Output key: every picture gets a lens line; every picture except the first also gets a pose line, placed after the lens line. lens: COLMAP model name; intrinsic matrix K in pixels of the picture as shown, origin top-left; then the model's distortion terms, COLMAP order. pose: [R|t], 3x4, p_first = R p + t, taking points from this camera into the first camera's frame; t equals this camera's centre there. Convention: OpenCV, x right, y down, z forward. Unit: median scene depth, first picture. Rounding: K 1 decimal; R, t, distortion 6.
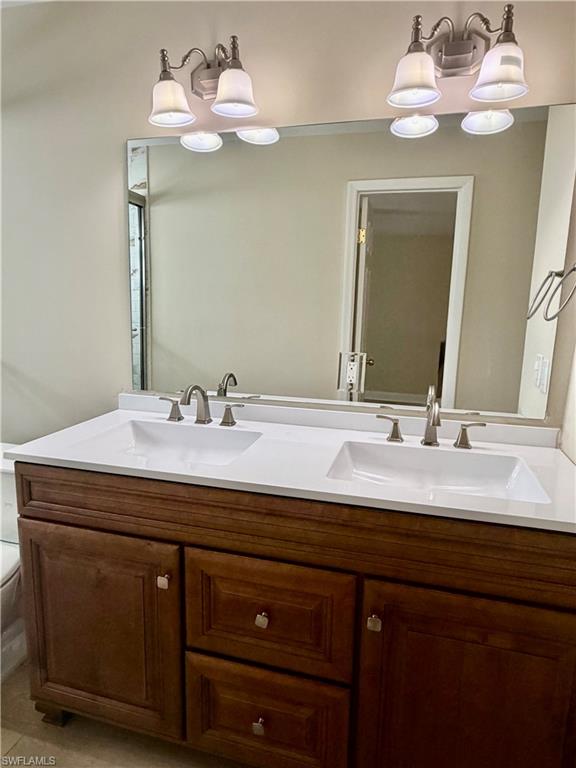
lens RADIAL K [[440.6, 0, 286.7], [0, 440.6, 378.2], [0, 0, 1]] dist [0.006905, 0.000025]
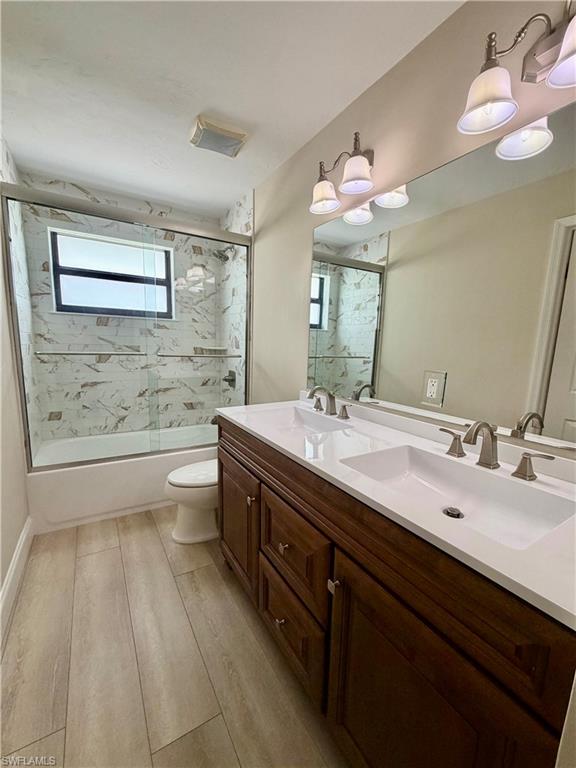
lens RADIAL K [[307.5, 0, 288.4], [0, 307.5, 390.4], [0, 0, 1]] dist [-0.006691, 0.000911]
pose [[0.745834, 0.105591, -0.657710, 0.404302], [-0.122798, 0.992229, 0.020044, 0.023876], [0.654716, 0.065816, 0.753004, 0.188163]]
